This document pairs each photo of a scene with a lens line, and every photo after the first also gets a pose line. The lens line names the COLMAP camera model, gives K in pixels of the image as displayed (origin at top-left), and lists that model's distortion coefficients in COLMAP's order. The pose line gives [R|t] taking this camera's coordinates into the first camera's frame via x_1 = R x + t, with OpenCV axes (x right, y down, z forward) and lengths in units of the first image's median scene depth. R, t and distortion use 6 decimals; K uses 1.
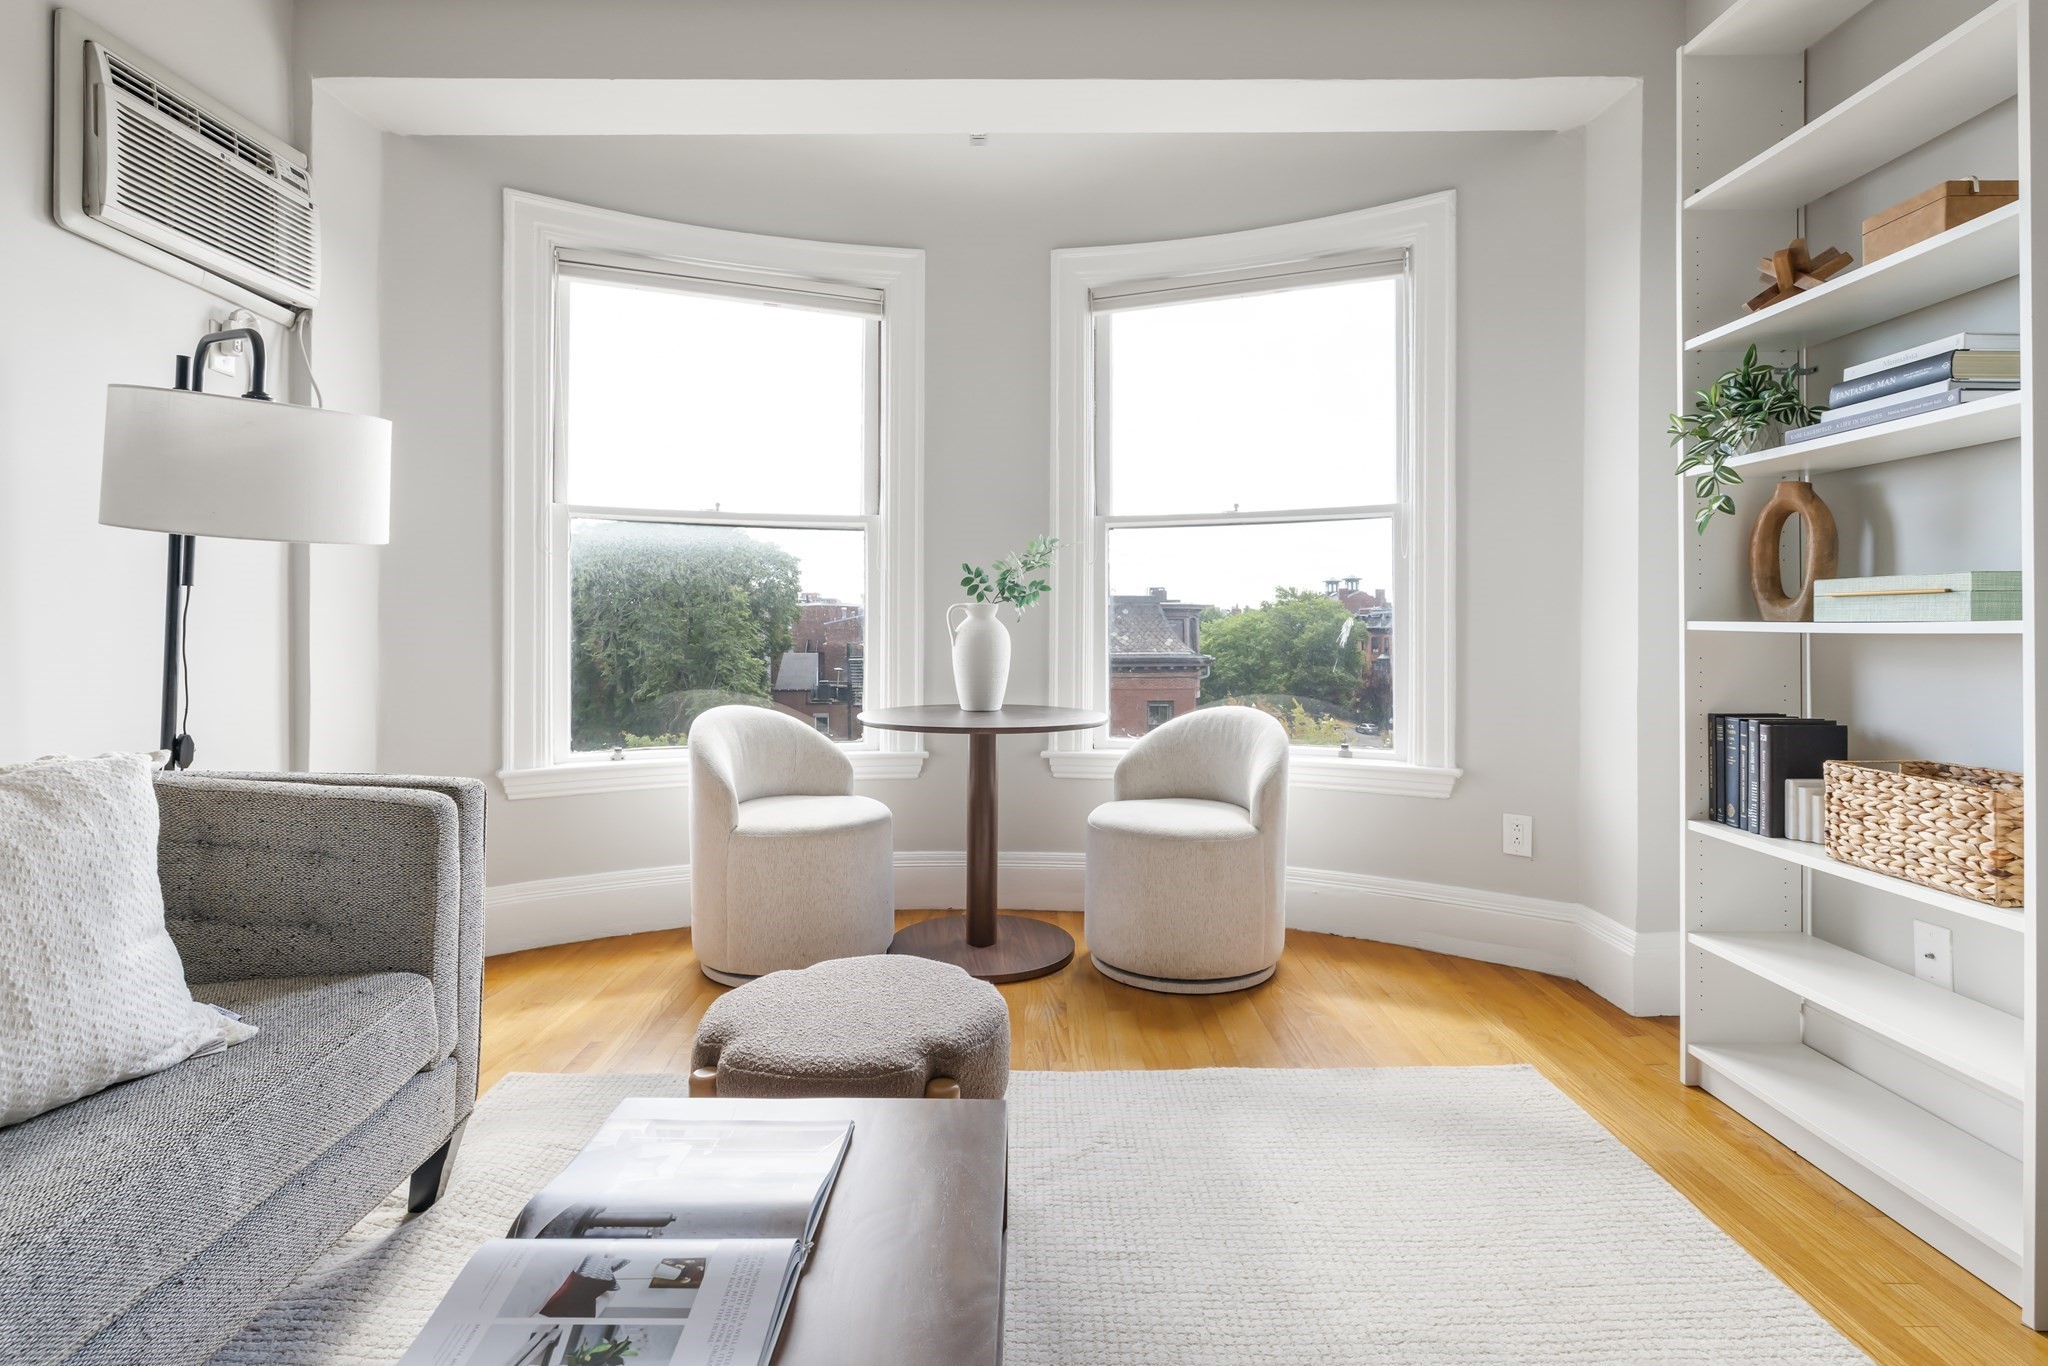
lens RADIAL K [[997.4, 0, 1010.3], [0, 997.4, 627.4], [0, 0, 1]] dist [-0.001154, -0.000055]
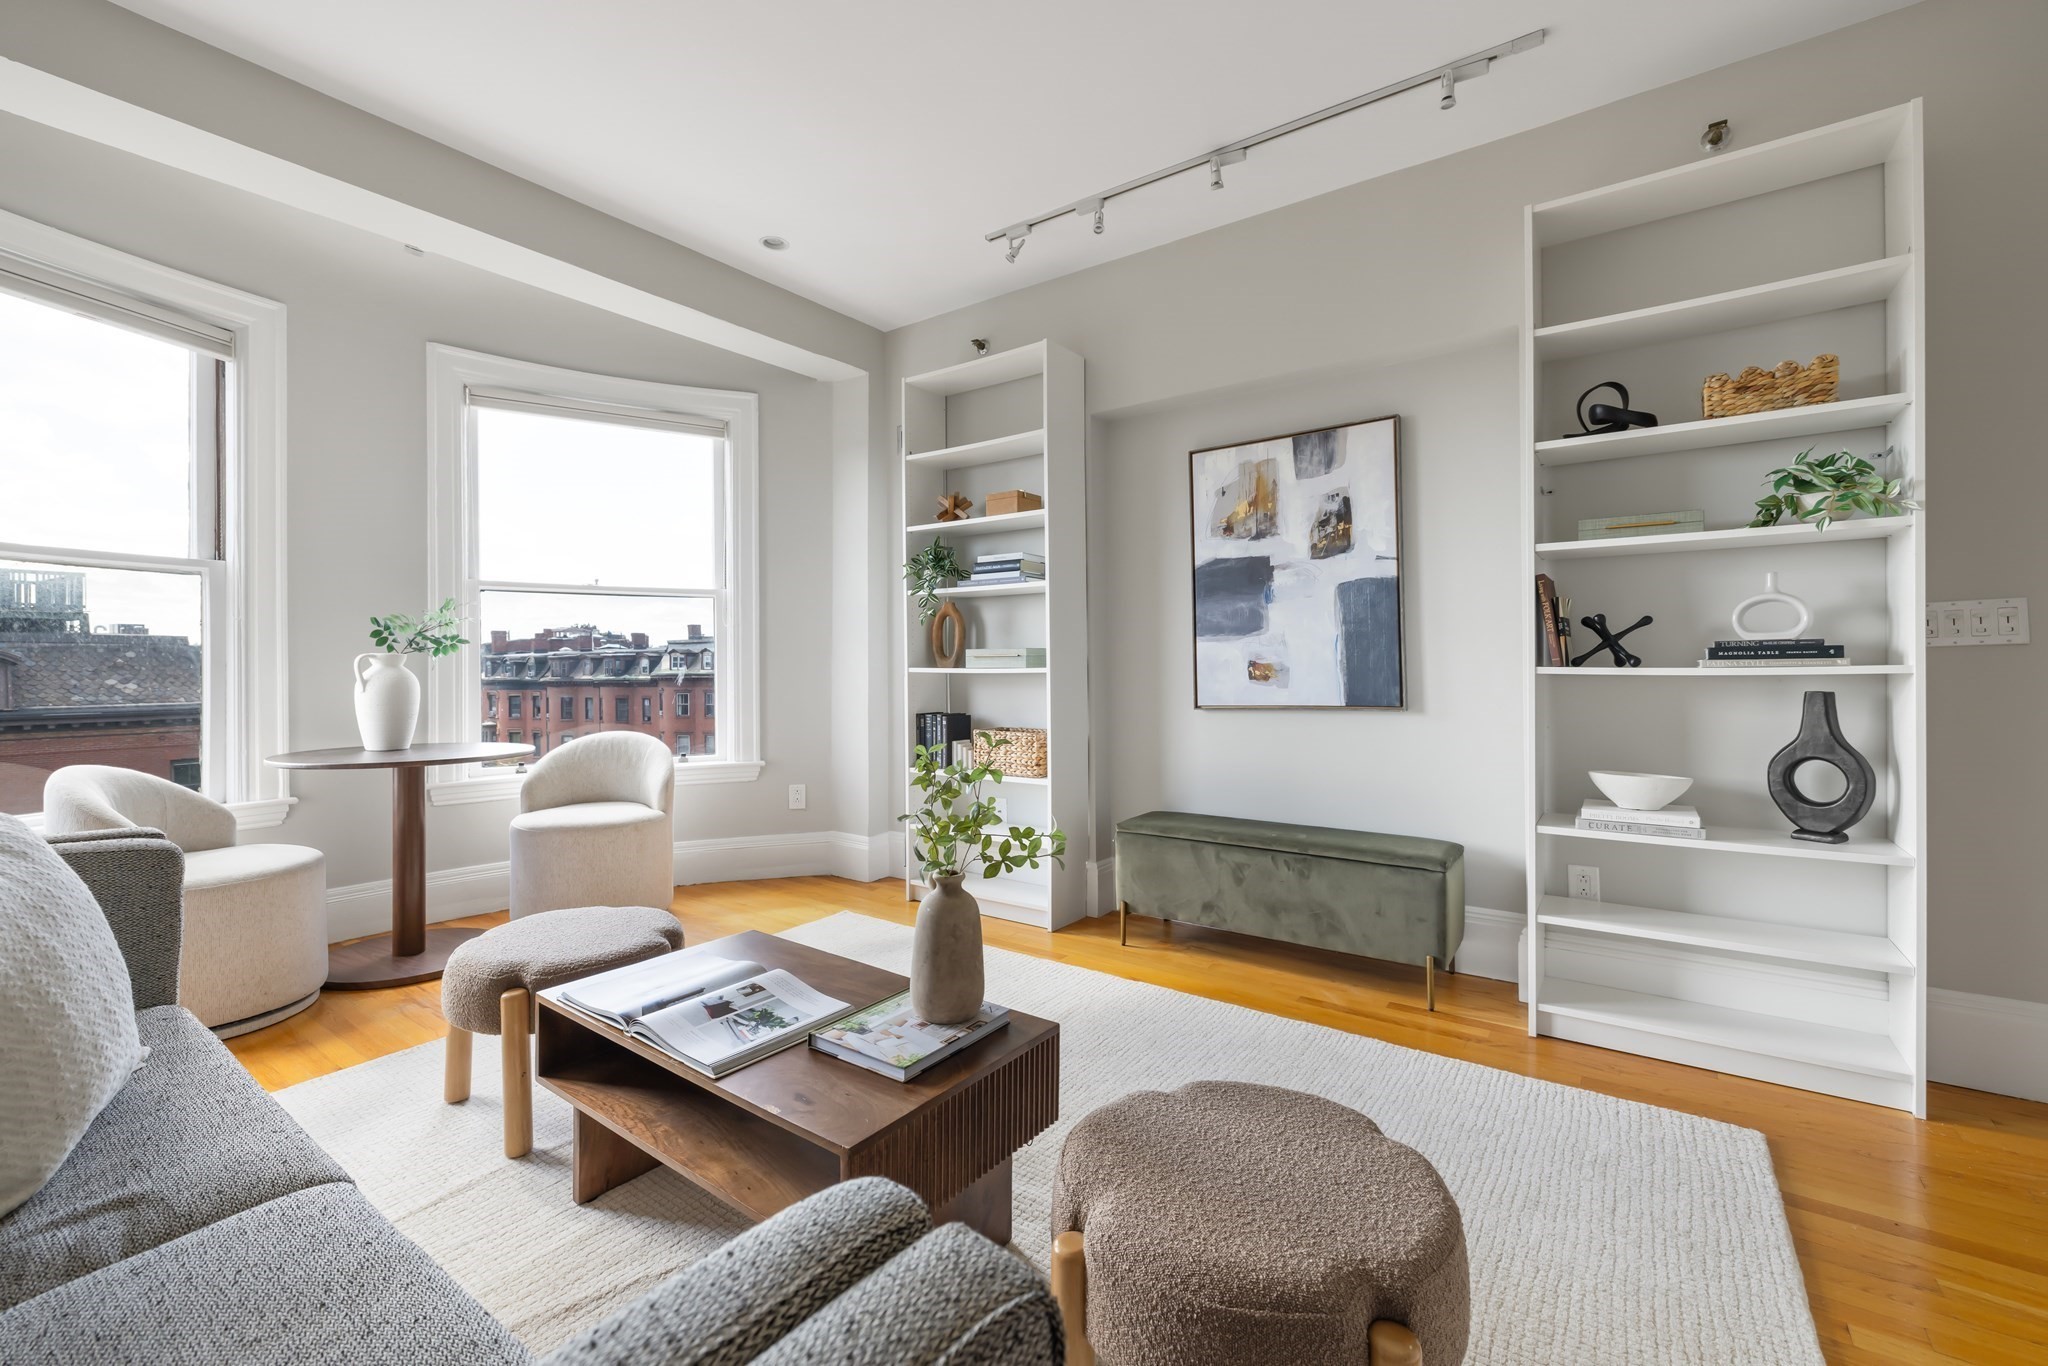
lens RADIAL K [[862.3, 0, 1027.3], [0, 862.3, 668.3], [0, 0, 1]] dist [0.001181, -0.001852]
pose [[0.589675, -0.005320, 0.807623, -0.471201], [0.006859, 0.999975, 0.001579, -0.005395], [-0.807611, 0.004608, 0.589697, -0.170688]]
